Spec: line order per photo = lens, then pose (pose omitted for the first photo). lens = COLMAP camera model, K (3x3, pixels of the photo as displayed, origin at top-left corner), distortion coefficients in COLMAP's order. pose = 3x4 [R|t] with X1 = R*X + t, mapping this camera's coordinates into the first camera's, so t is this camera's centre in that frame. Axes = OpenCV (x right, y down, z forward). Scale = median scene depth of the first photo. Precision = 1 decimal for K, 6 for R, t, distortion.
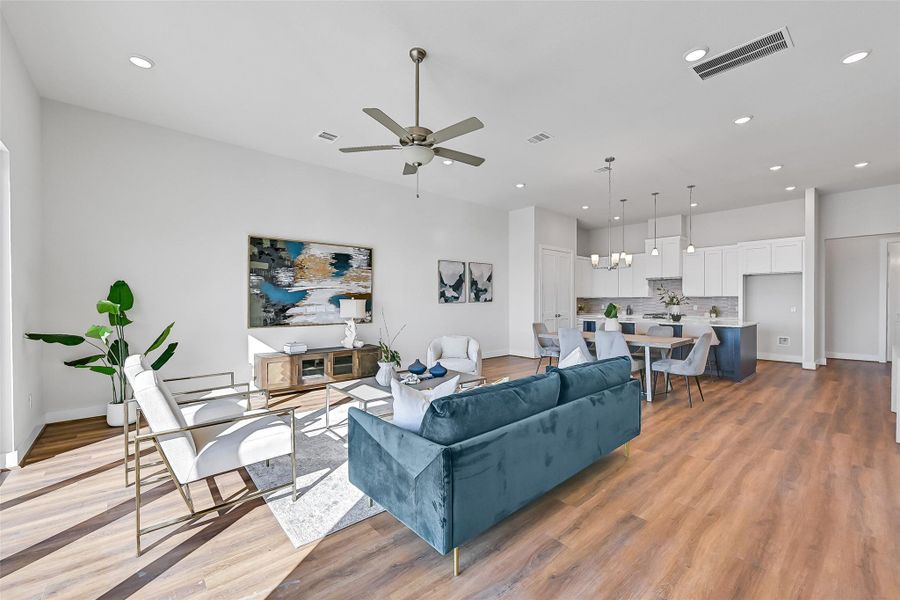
lens RADIAL K [[372.1, 0, 452.2], [0, 372.1, 302.9], [0, 0, 1]] dist [-0.001665, 0.000041]
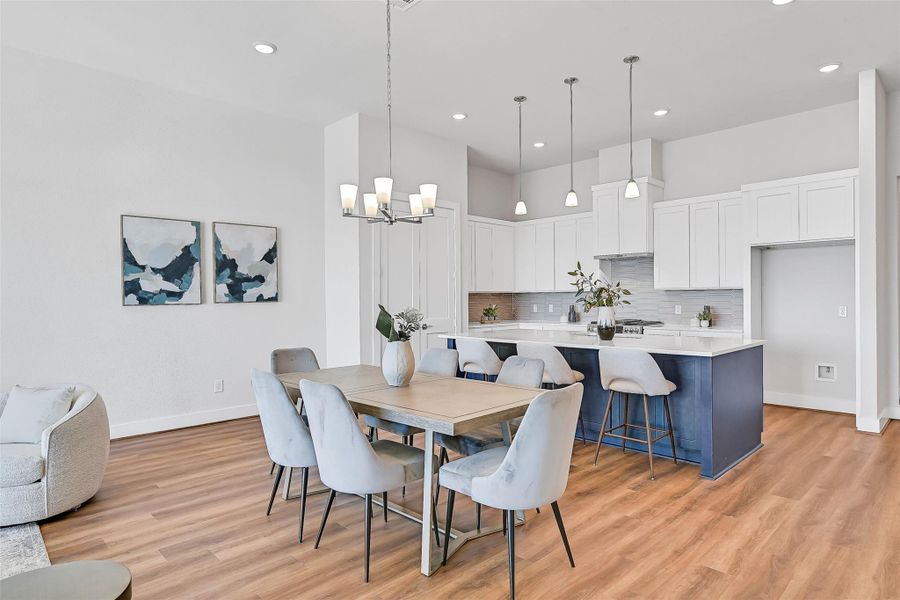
lens RADIAL K [[526.0, 0, 450.0], [0, 526.0, 300.0], [0, 0, 1]] dist [-0.001546, 0.001179]
pose [[0.998053, -0.007780, 0.061883, 0.316401], [0.007956, 0.999965, -0.002590, -0.001508], [-0.061860, 0.003077, 0.998080, 0.291263]]
